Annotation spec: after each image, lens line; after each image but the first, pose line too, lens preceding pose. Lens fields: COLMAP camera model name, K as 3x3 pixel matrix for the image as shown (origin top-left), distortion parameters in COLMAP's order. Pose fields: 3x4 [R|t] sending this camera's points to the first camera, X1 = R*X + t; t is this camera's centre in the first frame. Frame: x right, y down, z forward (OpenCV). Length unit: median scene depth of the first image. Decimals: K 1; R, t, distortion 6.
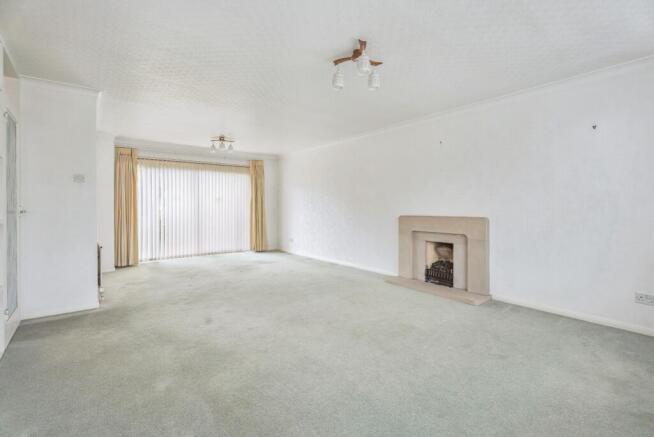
lens RADIAL K [[294.6, 0, 327.5], [0, 294.6, 207.1], [0, 0, 1]] dist [-0.000550, 0.000468]
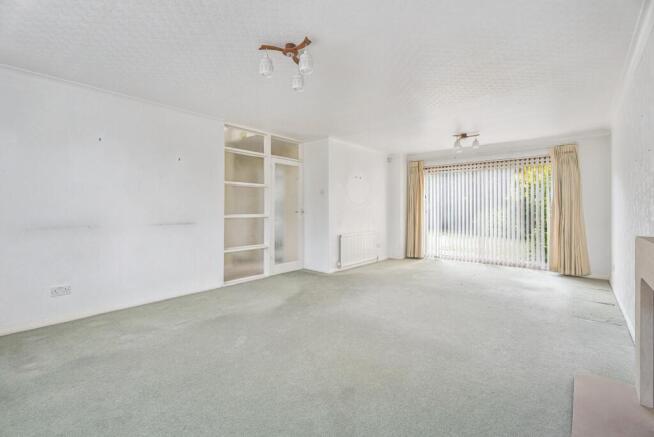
lens RADIAL K [[294.6, 0, 327.5], [0, 294.6, 207.1], [0, 0, 1]] dist [-0.000550, 0.000468]
pose [[0.167106, 0.001963, -0.985937, 0.458717], [-0.007494, 0.999972, 0.000720, -0.008117], [0.985911, 0.007268, 0.167115, 0.422497]]
